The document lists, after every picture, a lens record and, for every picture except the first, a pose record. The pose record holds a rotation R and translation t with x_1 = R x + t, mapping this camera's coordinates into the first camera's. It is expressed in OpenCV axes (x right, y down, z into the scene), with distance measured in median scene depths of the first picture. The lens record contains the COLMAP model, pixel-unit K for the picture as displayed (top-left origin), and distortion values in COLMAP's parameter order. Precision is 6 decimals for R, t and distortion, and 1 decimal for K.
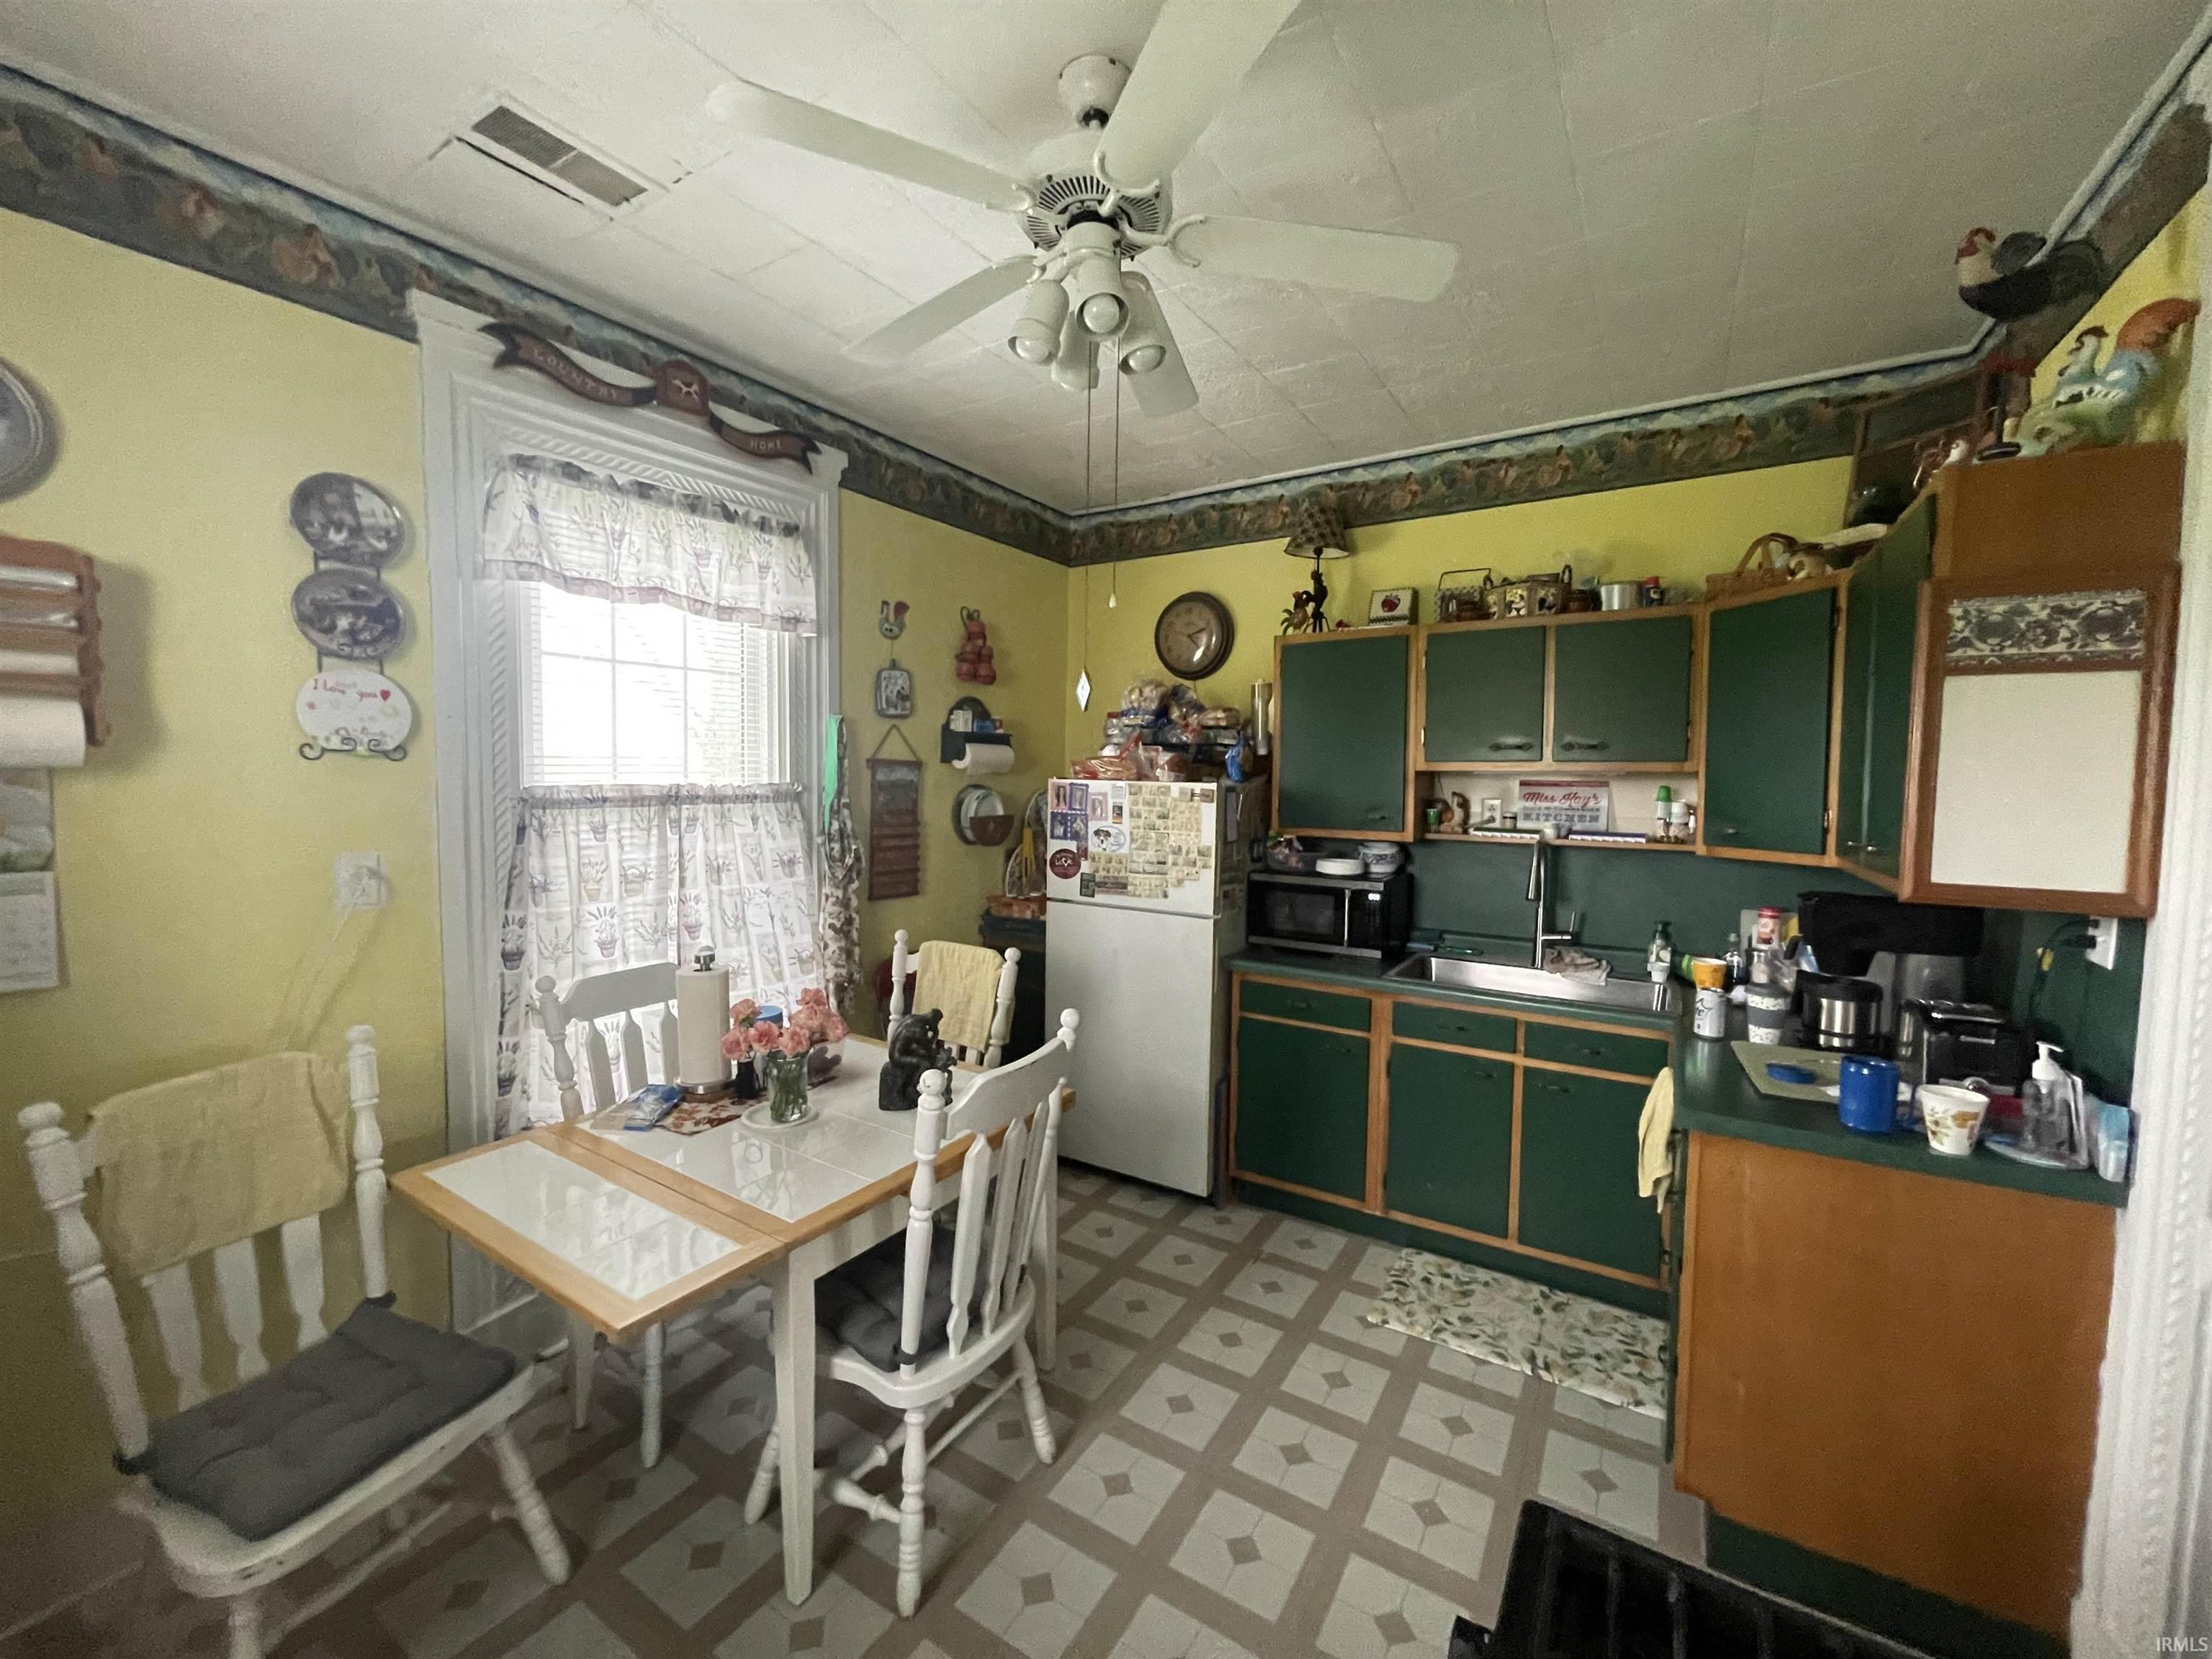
lens RADIAL K [[896.9, 0, 1106.0], [0, 896.9, 829.5], [0, 0, 1]] dist [-0.002388, 0.000020]
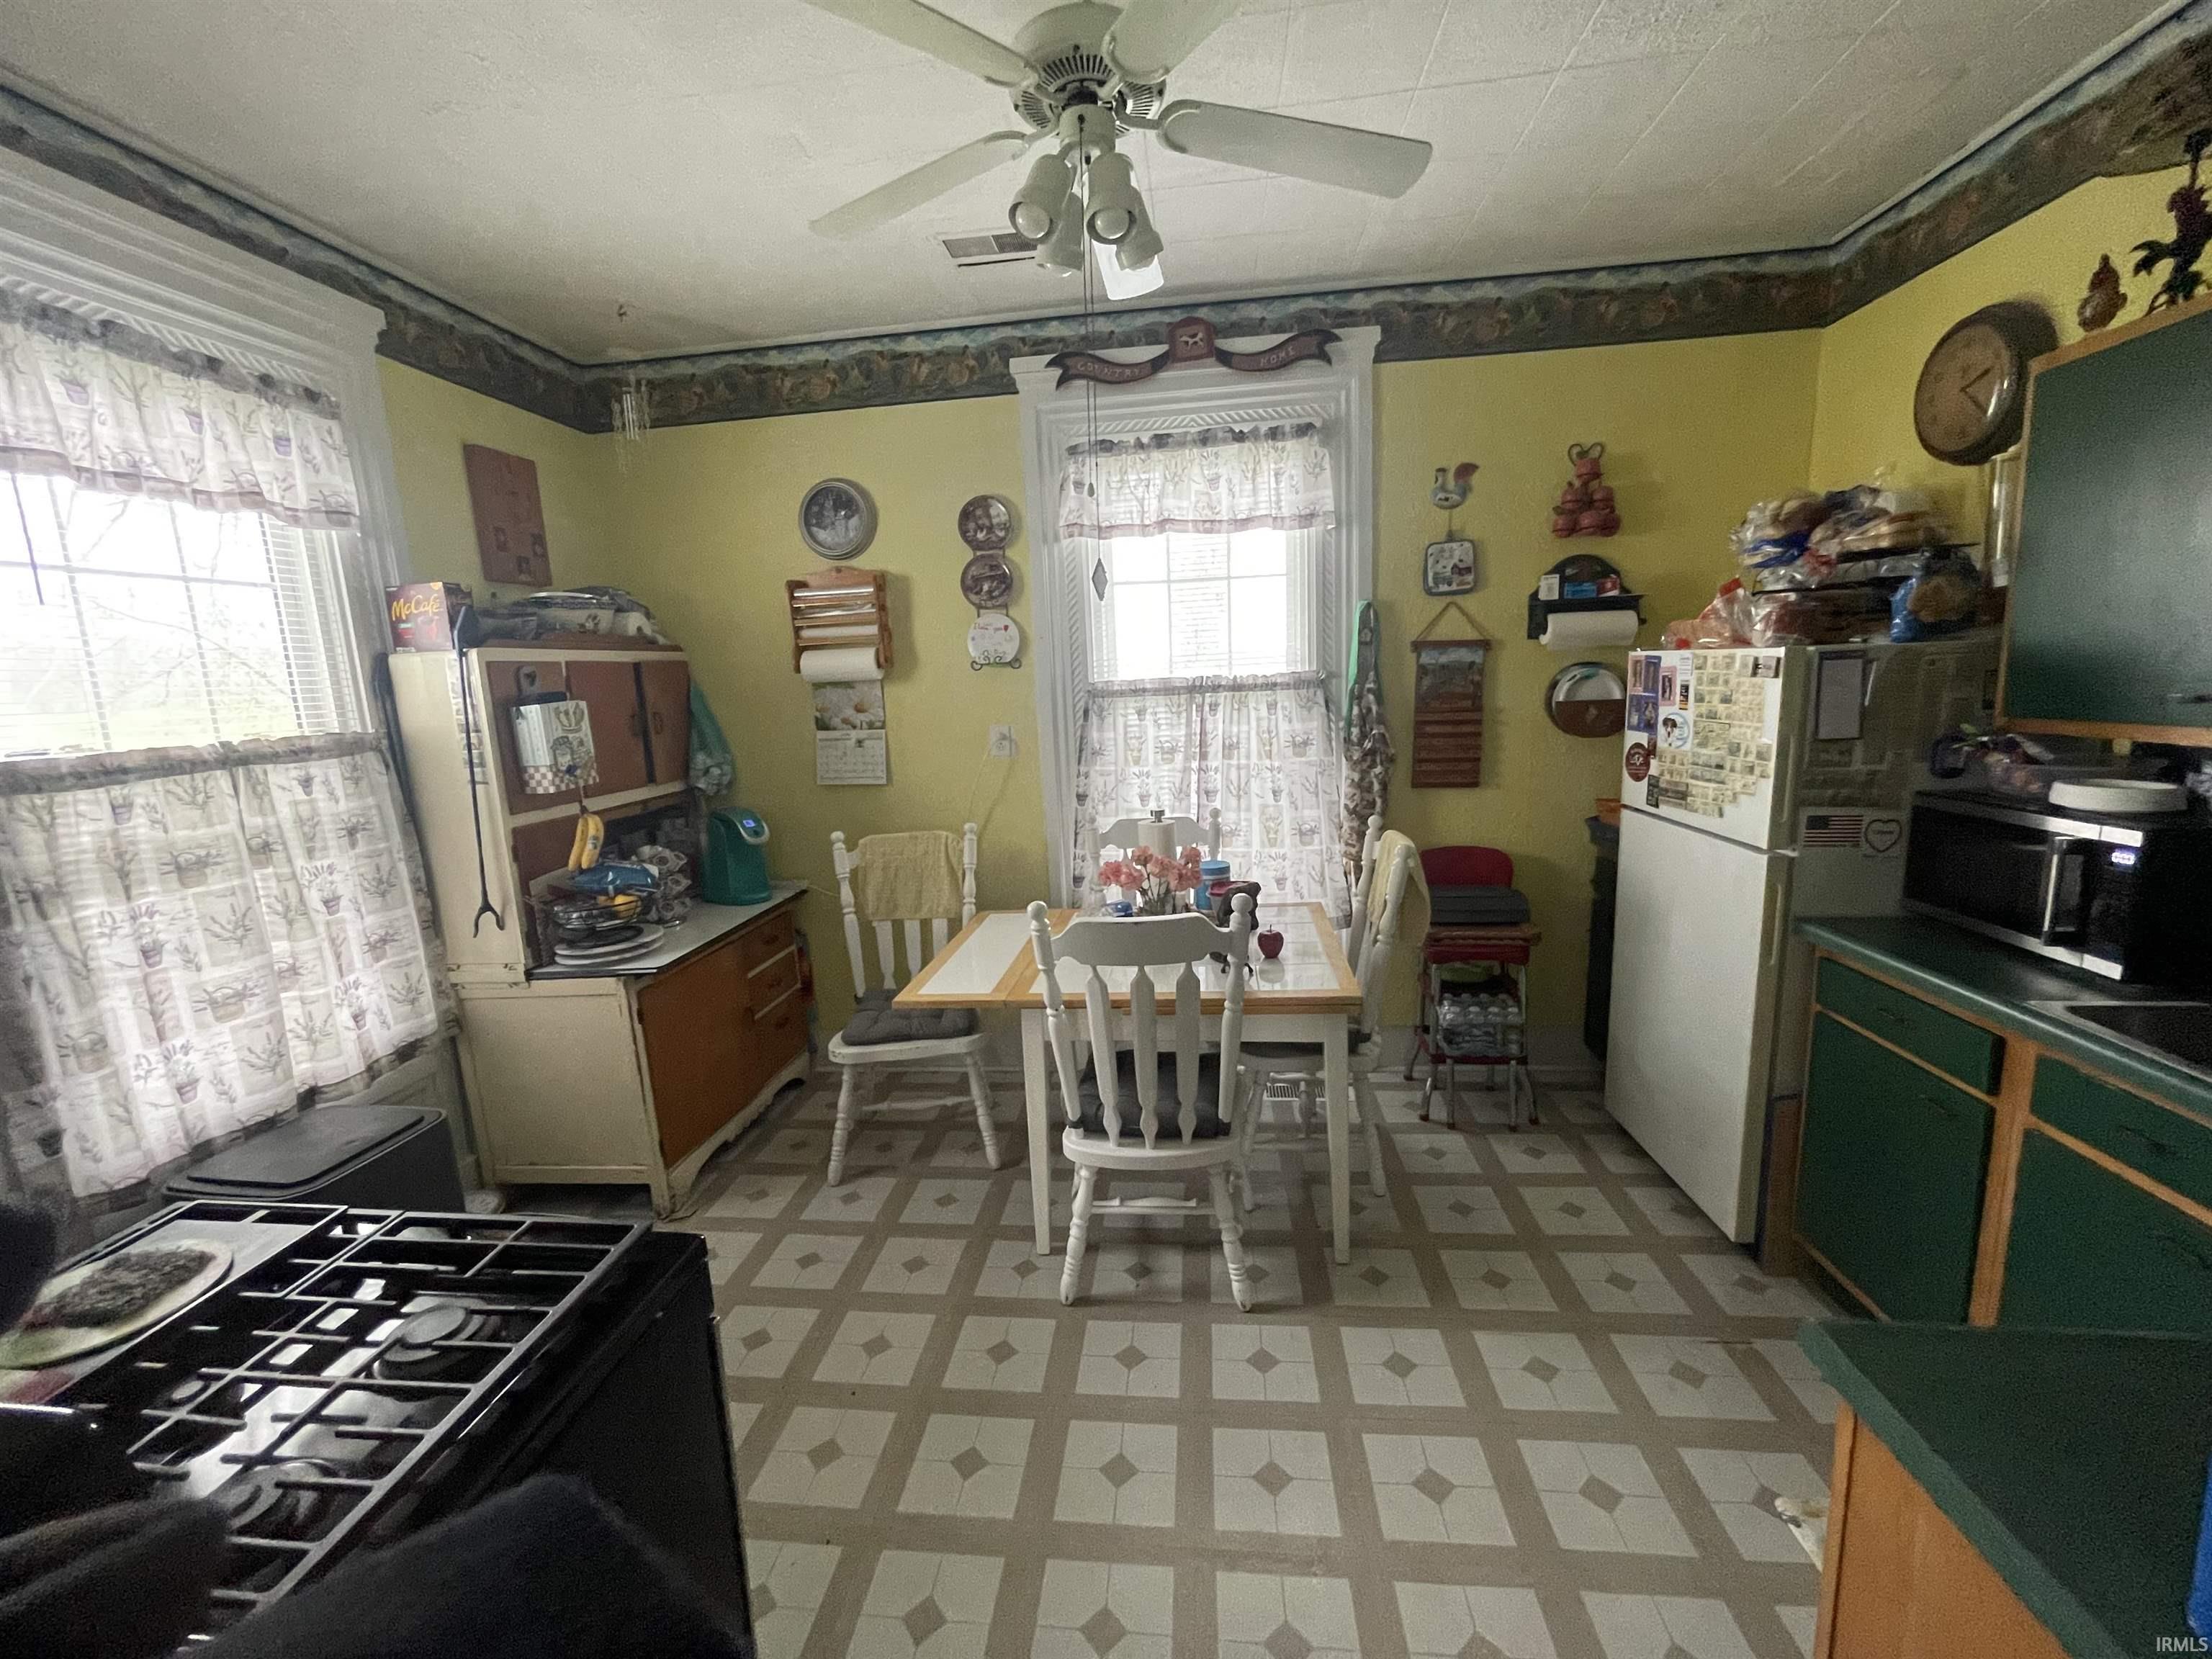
lens RADIAL K [[896.9, 0, 1106.0], [0, 896.9, 829.5], [0, 0, 1]] dist [0.000733, -0.000808]
pose [[0.443958, 0.121991, -0.887704, 0.541092], [-0.009460, 0.991272, 0.131493, -0.001871], [0.895998, -0.049980, 0.441237, 0.294671]]
